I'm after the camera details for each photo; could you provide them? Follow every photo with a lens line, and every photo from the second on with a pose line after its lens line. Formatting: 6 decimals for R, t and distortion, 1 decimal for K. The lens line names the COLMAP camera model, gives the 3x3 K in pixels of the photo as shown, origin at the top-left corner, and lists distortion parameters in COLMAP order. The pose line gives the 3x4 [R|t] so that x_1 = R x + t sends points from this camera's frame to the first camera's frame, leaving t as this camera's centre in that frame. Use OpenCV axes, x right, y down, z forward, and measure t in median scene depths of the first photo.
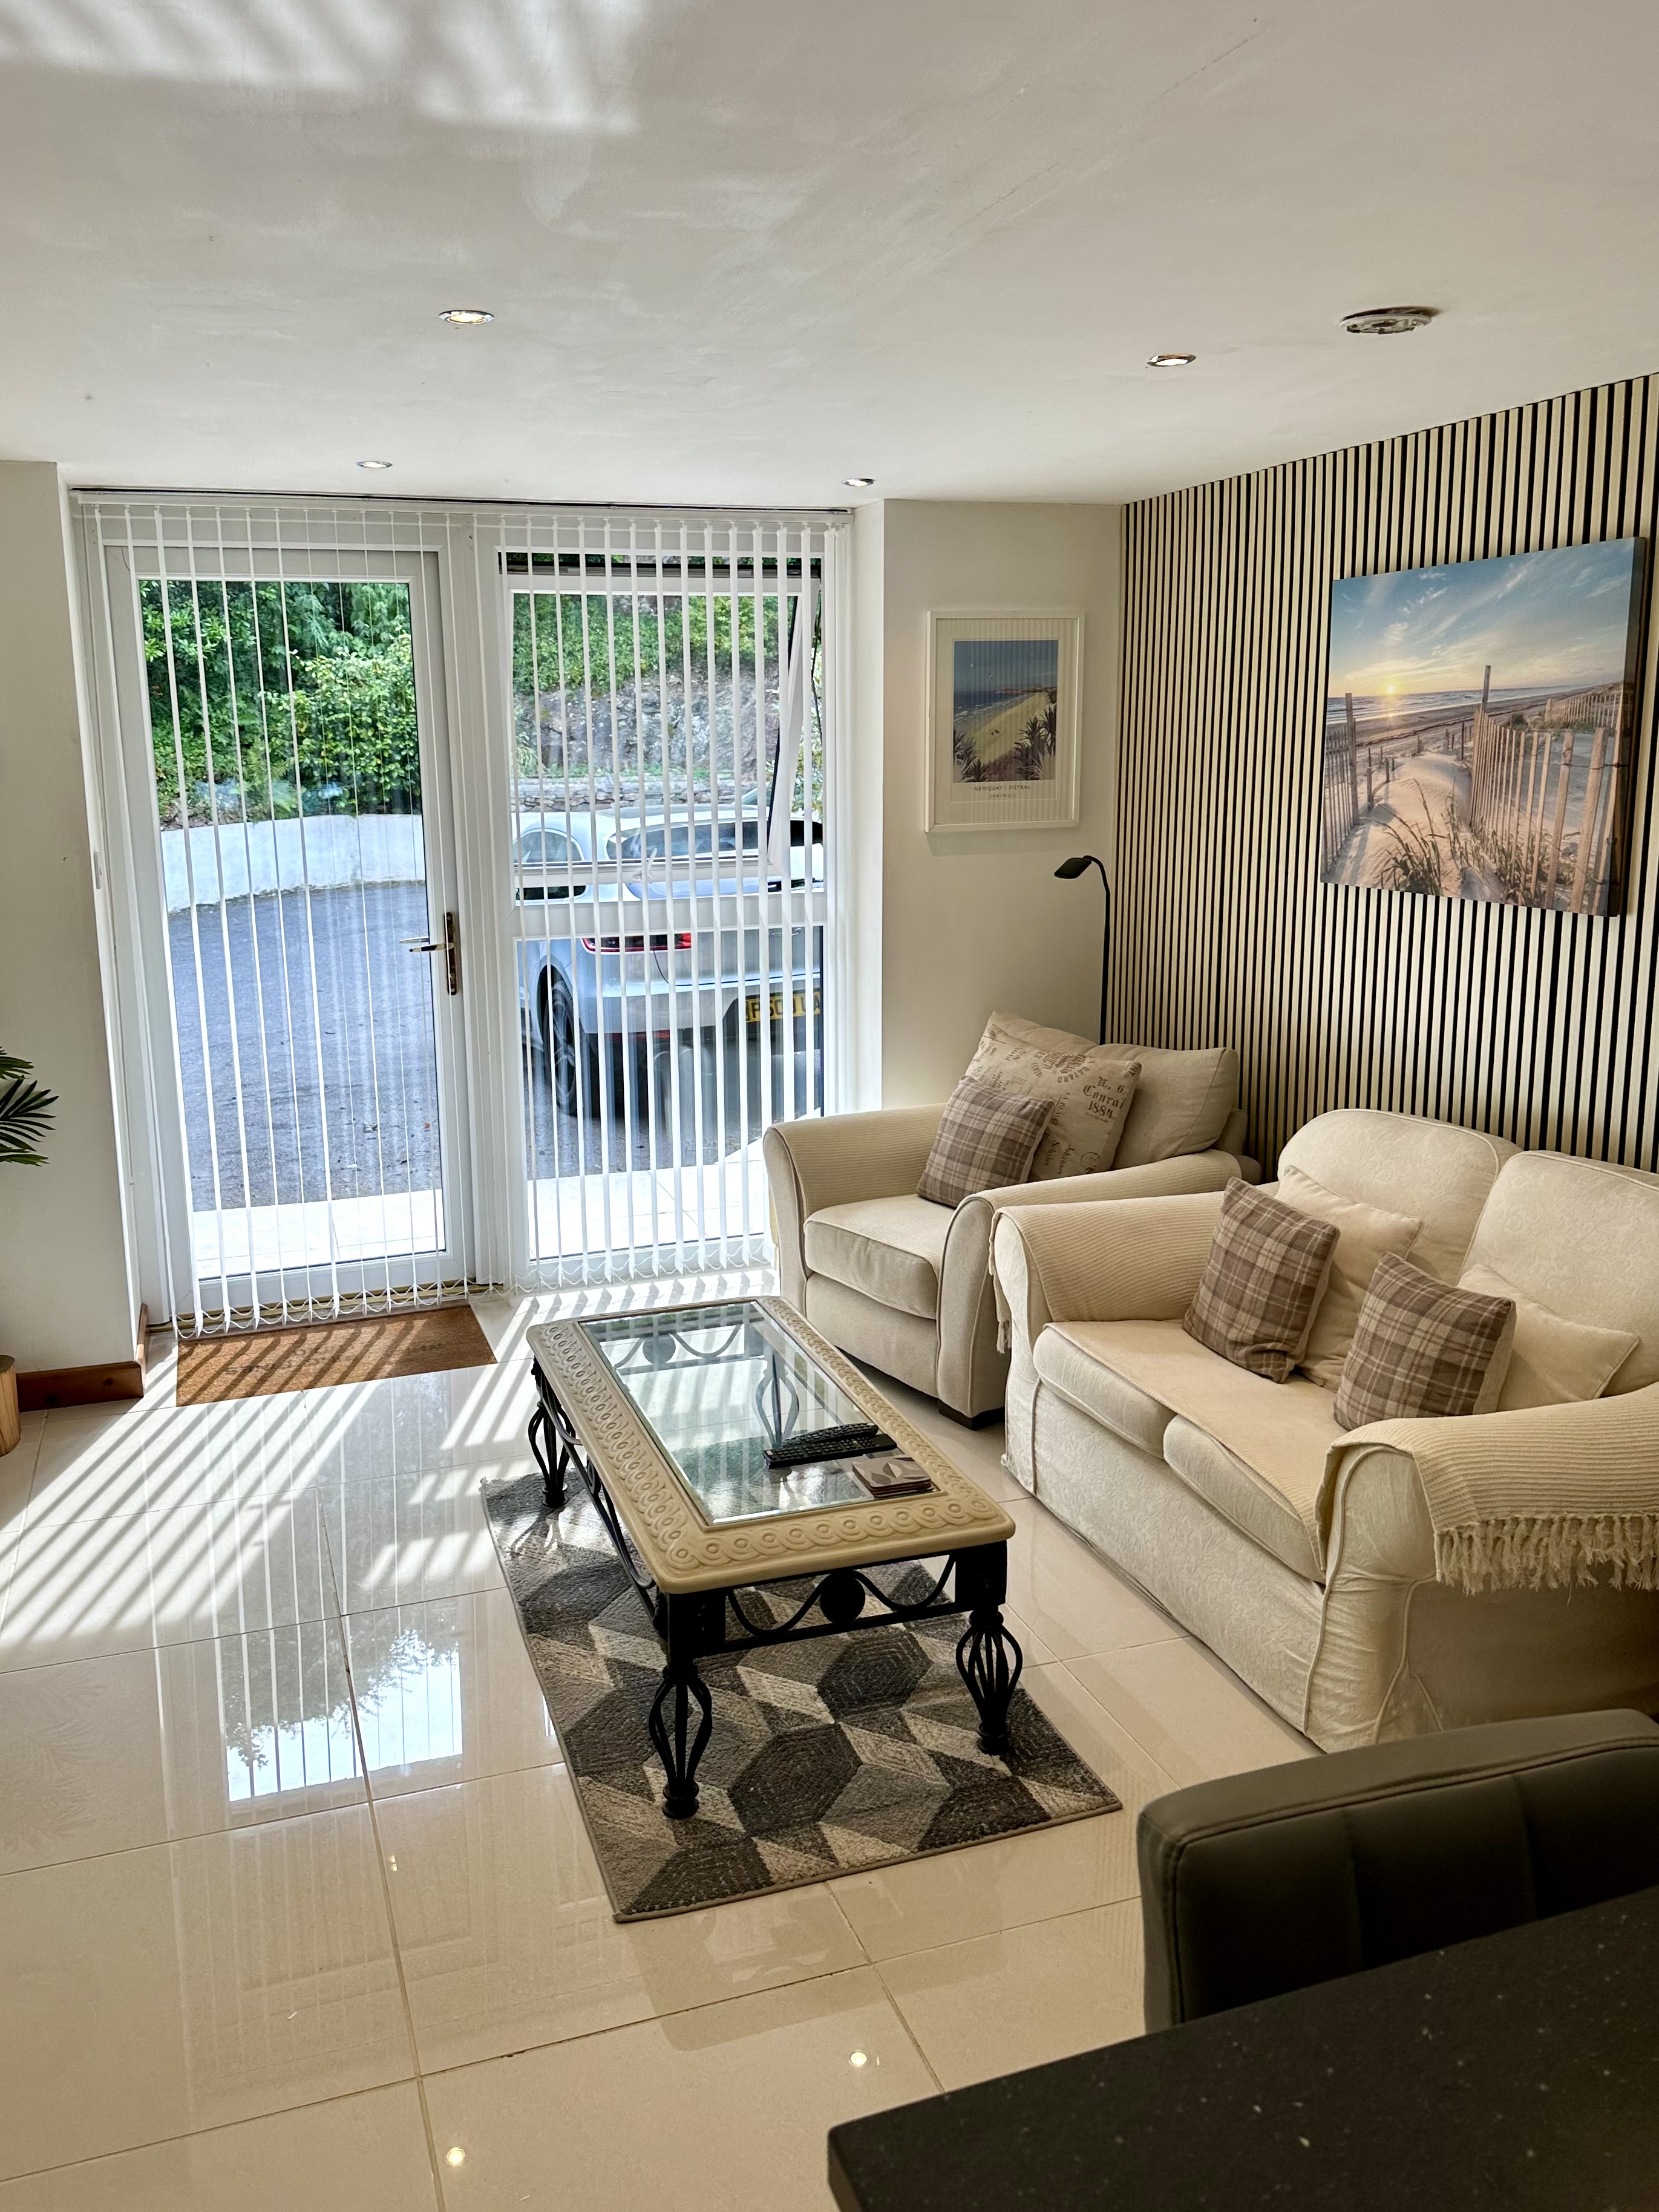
lens RADIAL K [[1779.4, 0, 829.5], [0, 1779.4, 1054.1], [0, 0, 1]] dist [0.140650, -0.313840]
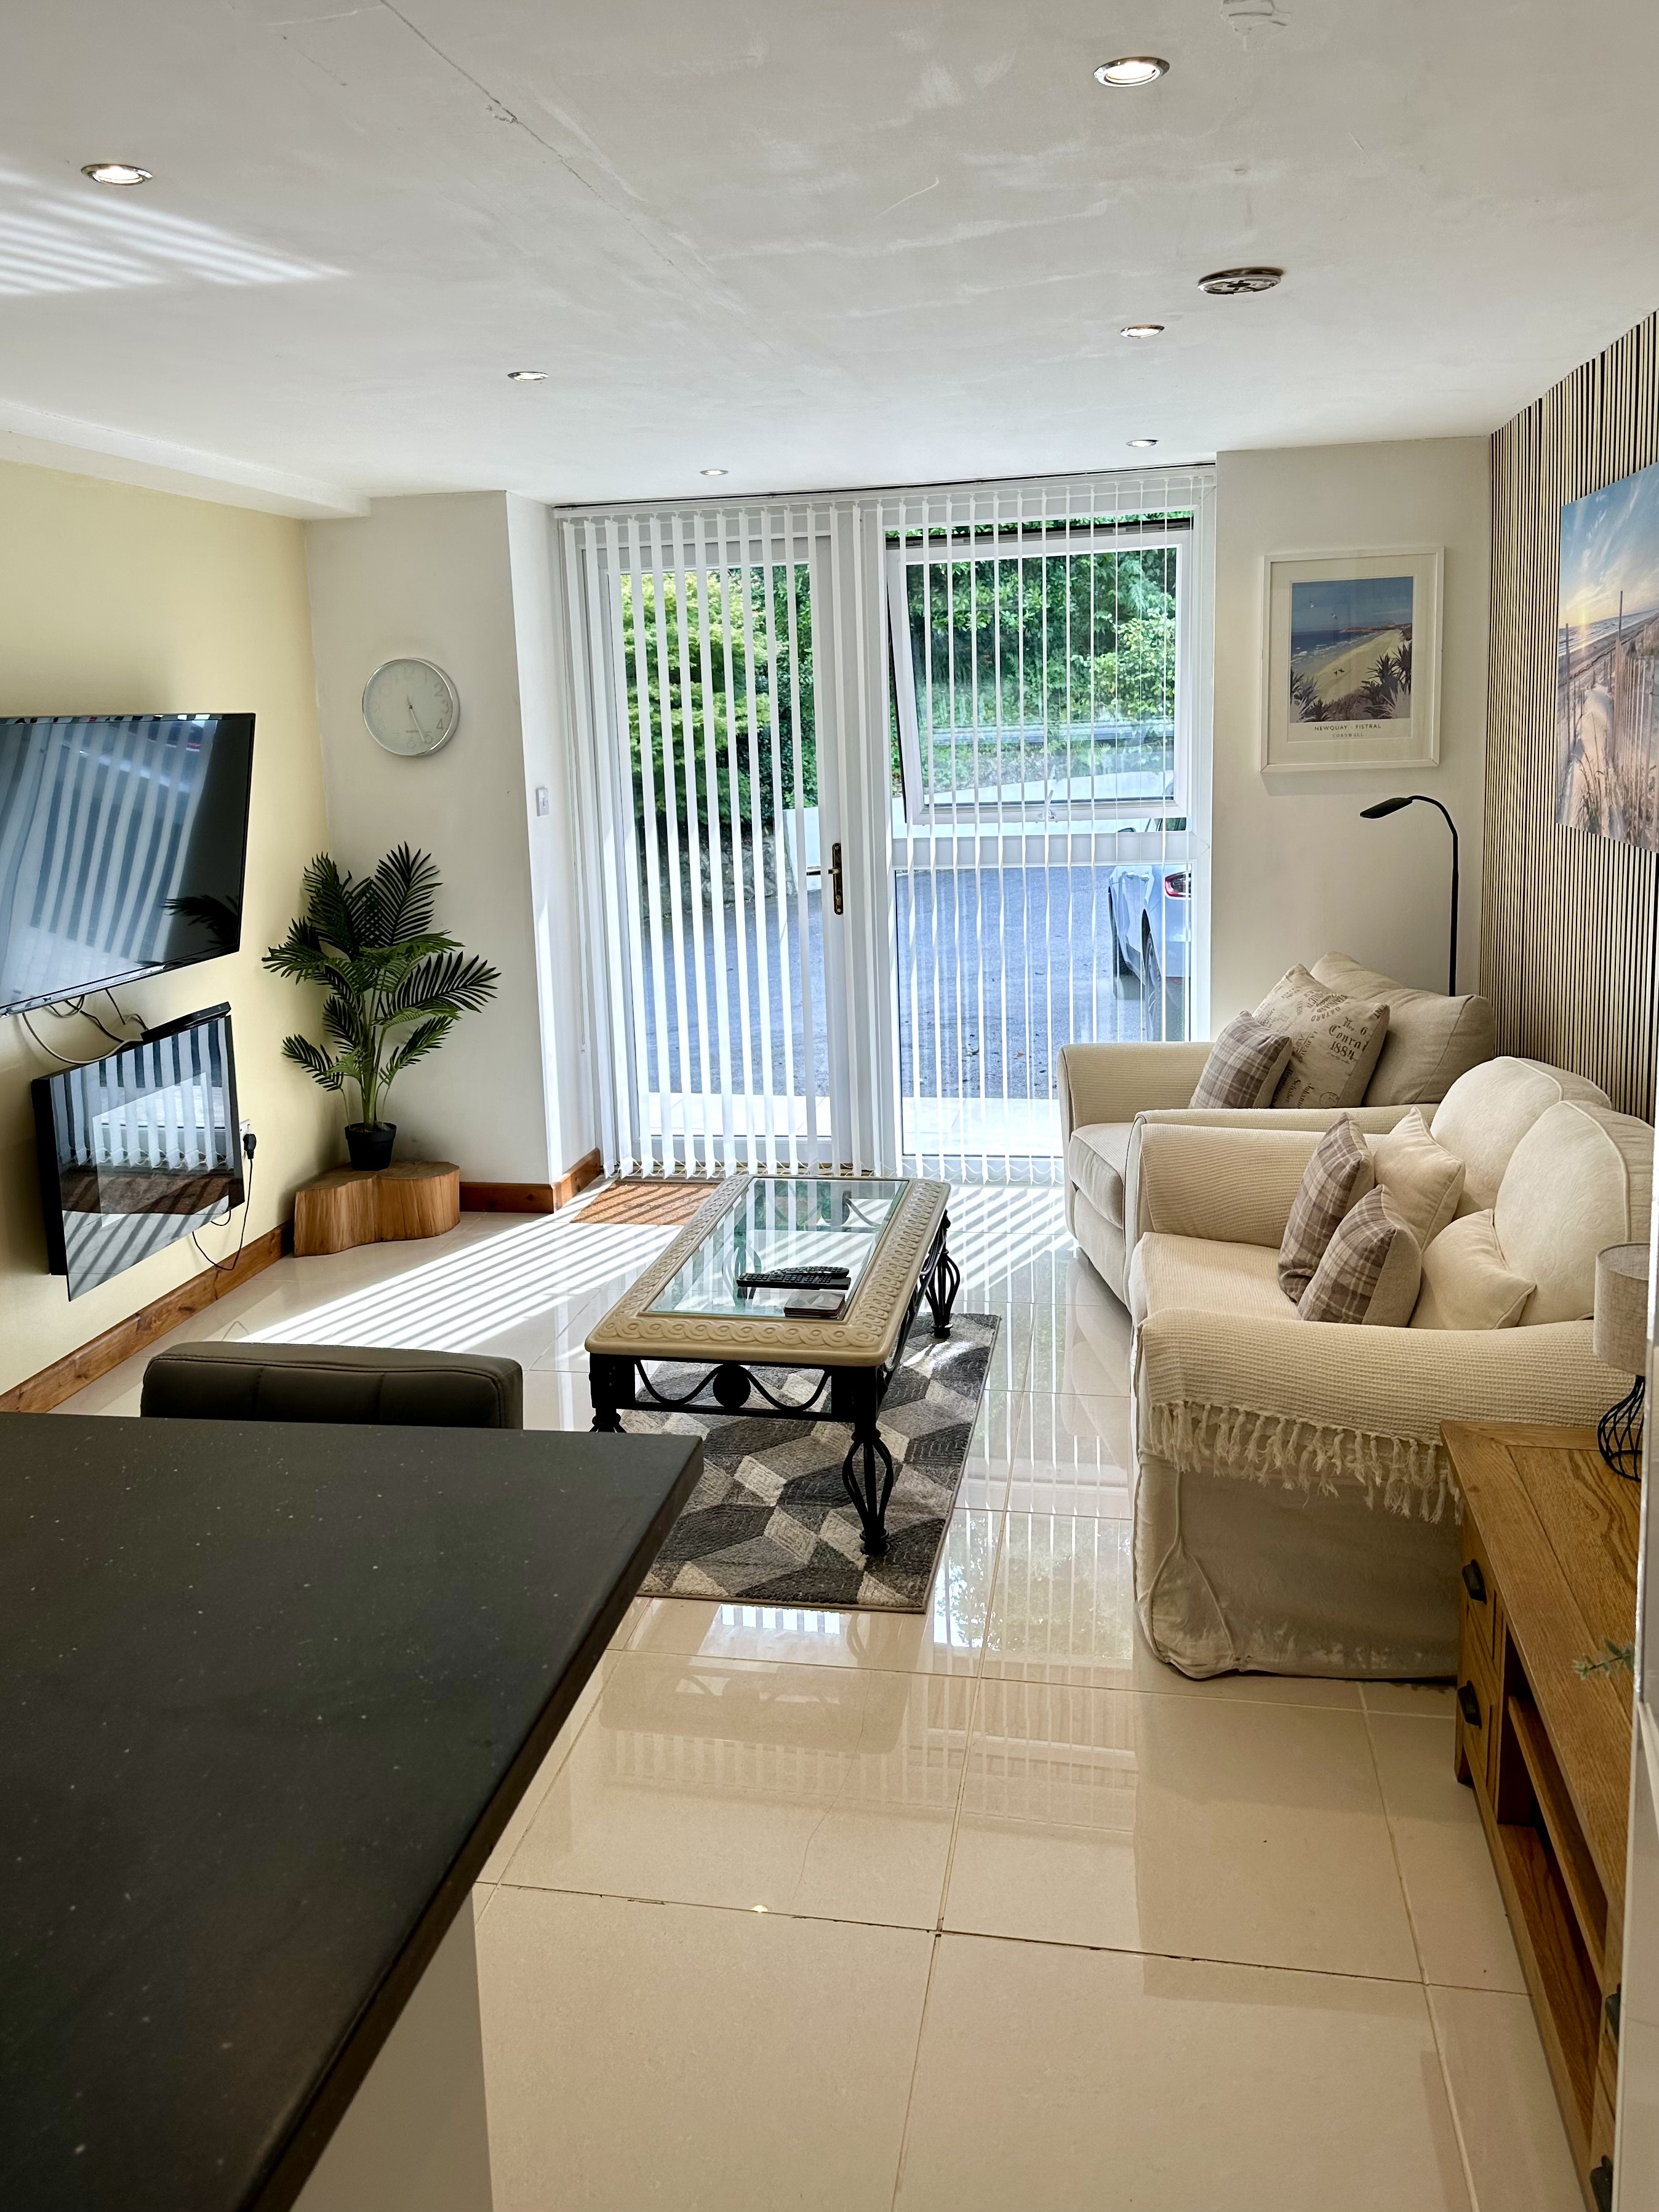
lens RADIAL K [[1808.7, 0, 745.0], [0, 1808.7, 981.3], [0, 0, 1]] dist [0.196029, -0.512267]
pose [[0.855398, 0.060023, -0.514482, 0.388249], [-0.070628, 0.997502, -0.001054, 0.017540], [0.513134, 0.037238, 0.857501, -0.041376]]
